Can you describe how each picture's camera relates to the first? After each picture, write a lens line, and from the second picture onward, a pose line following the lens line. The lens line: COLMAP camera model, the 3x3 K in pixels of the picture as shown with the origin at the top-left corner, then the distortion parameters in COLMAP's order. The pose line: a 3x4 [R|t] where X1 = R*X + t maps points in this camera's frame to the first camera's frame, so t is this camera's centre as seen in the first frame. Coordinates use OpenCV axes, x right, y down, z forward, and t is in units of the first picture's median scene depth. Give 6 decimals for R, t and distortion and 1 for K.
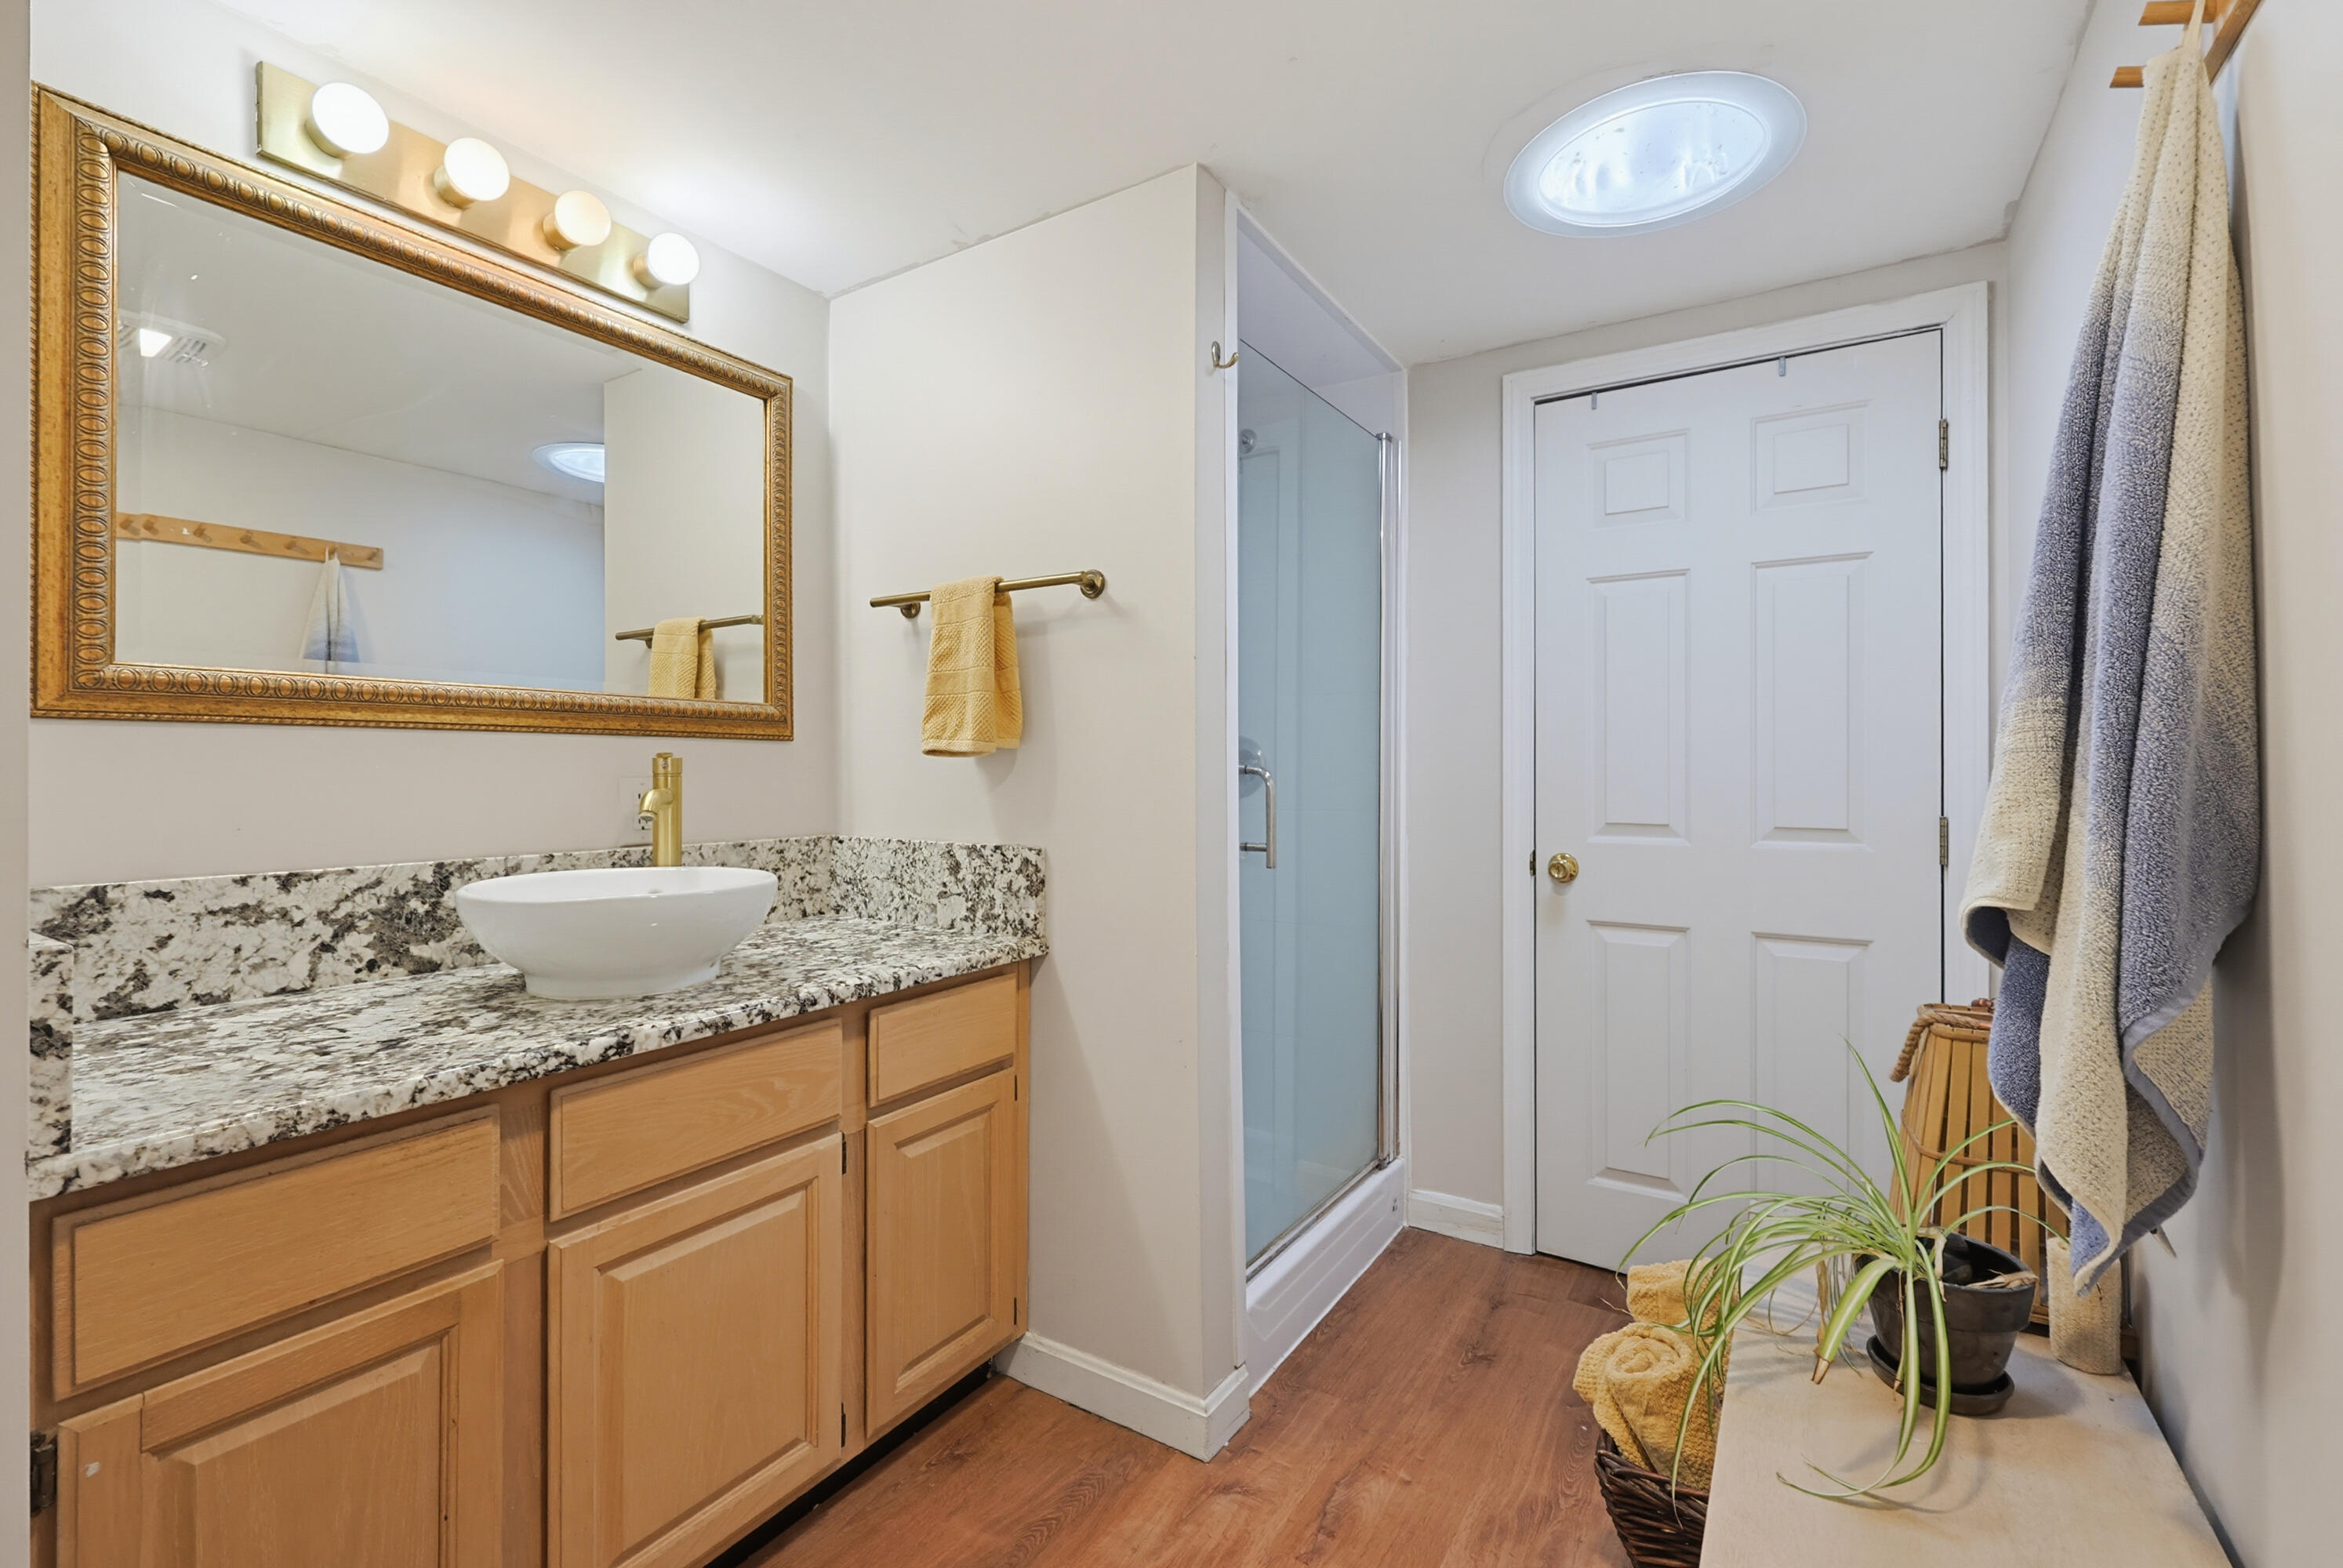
lens RADIAL K [[999.0, 0, 1175.4], [0, 999.0, 789.0], [0, 0, 1]] dist [-0.002944, -0.000136]
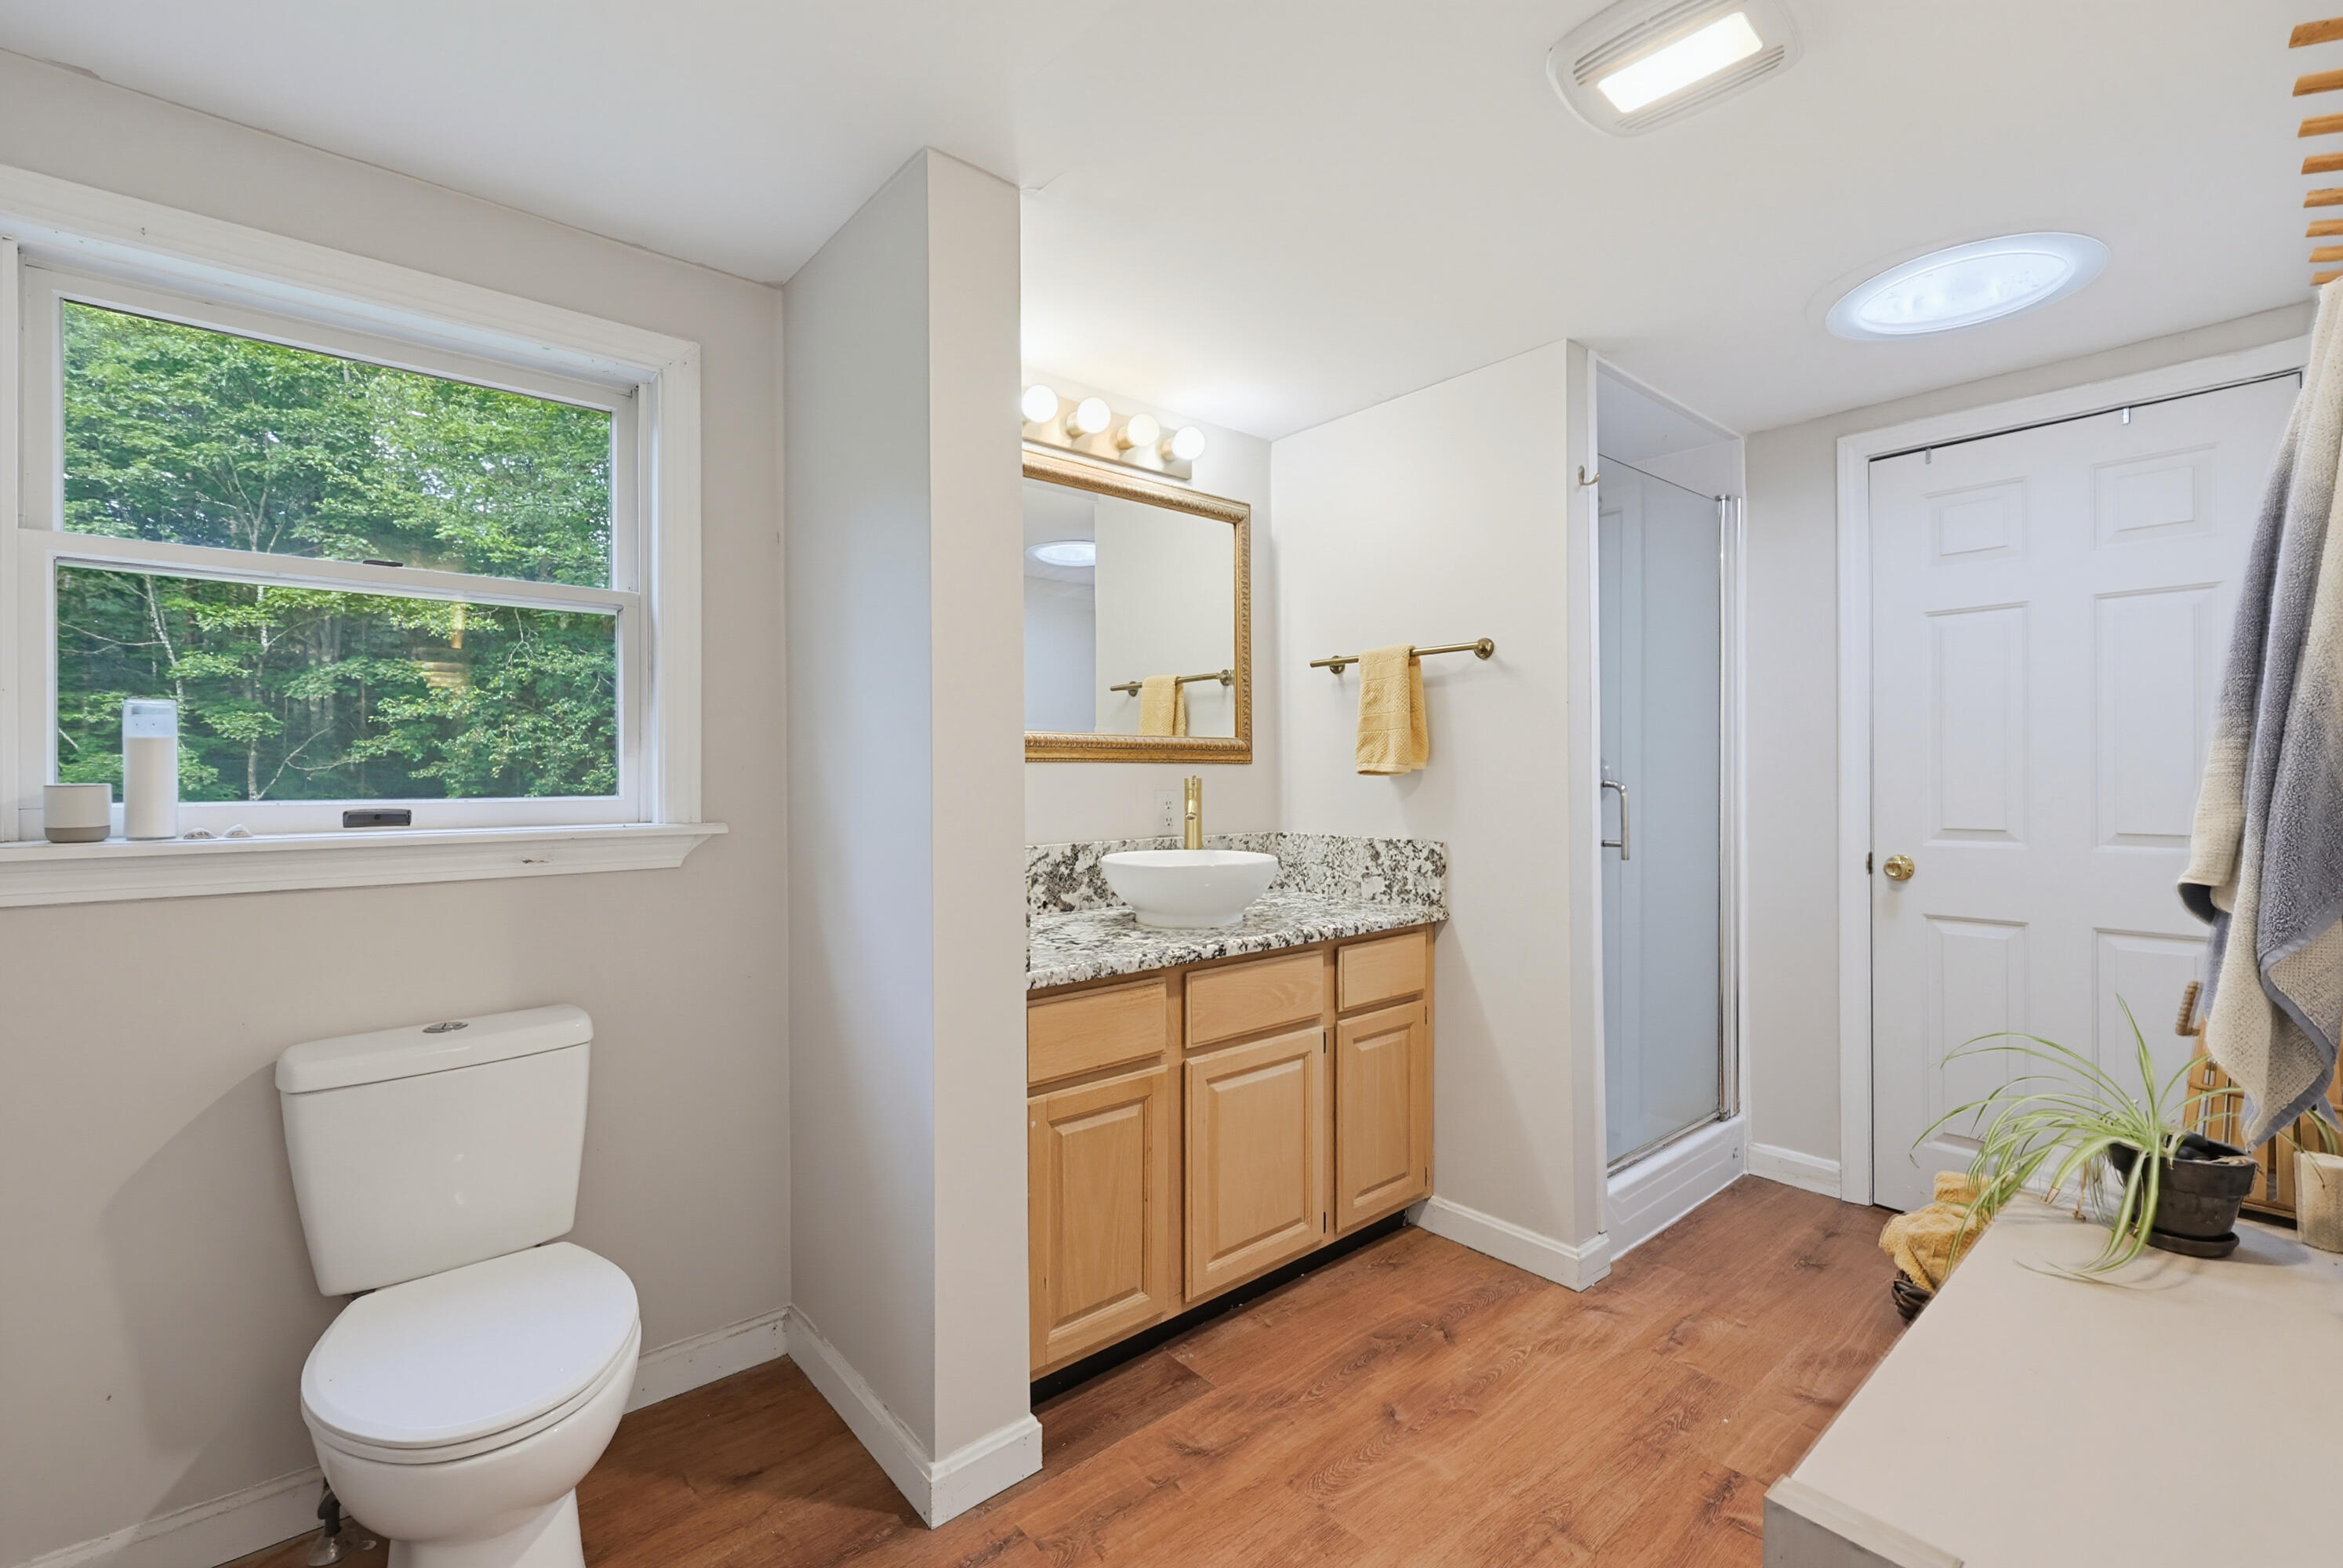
lens RADIAL K [[999.0, 0, 1175.4], [0, 999.0, 789.0], [0, 0, 1]] dist [-0.002944, -0.000136]
pose [[0.955021, -0.002151, -0.296529, -0.082276], [0.000323, 0.999981, -0.006212, -0.005197], [0.296537, 0.005837, 0.955004, -0.435993]]
